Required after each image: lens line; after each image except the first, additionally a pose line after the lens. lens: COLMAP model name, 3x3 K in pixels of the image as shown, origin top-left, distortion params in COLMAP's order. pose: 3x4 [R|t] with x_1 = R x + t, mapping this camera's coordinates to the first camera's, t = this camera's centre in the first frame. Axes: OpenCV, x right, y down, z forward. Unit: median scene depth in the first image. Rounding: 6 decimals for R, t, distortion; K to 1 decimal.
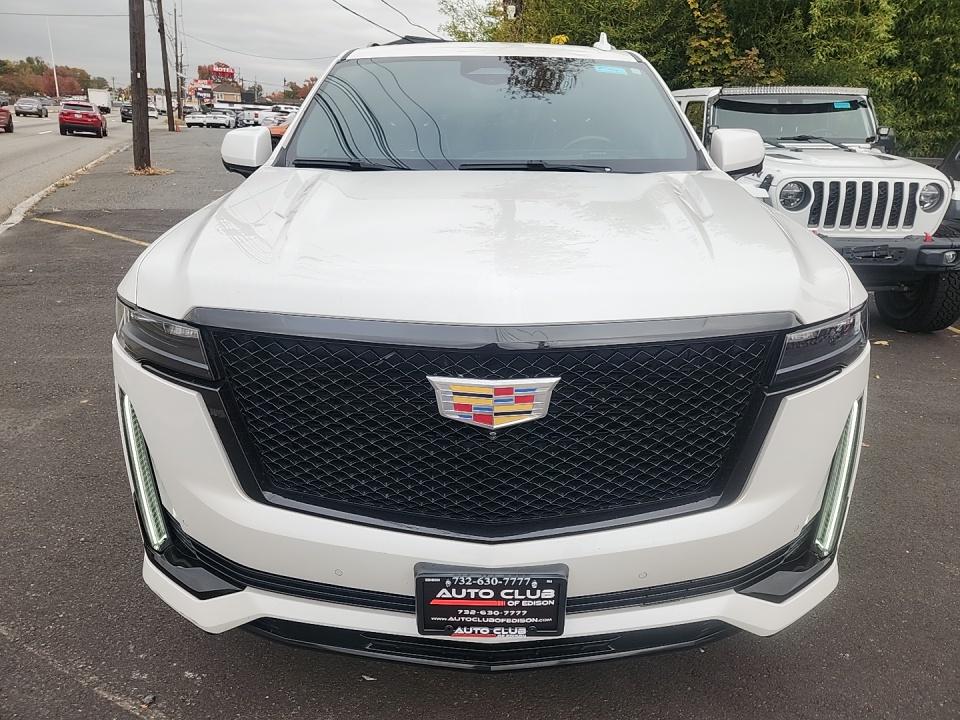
lens RADIAL K [[649.2, 0, 480.0], [0, 649.2, 360.0], [0, 0, 1]] dist [0.018179, -0.005032]
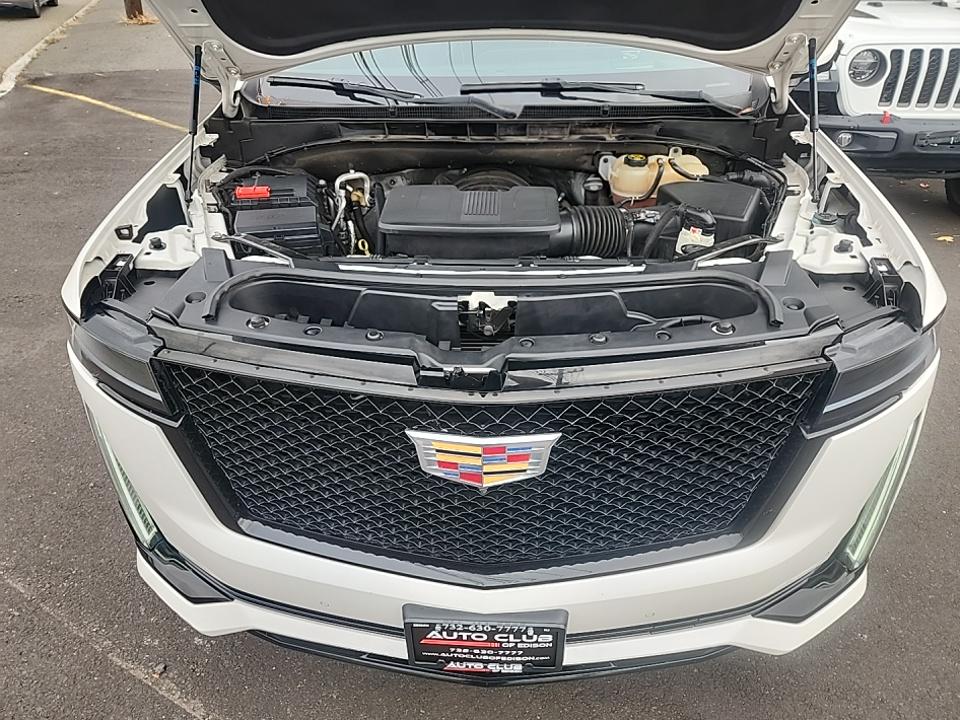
lens RADIAL K [[652.7, 0, 474.3], [0, 652.7, 360.6], [0, 0, 1]] dist [0.037911, -0.031822]
pose [[0.998748, 0.003171, -0.049919, 0.047482], [0.007948, 0.975250, 0.220964, -0.232121], [0.049384, -0.221084, 0.974004, 0.162605]]
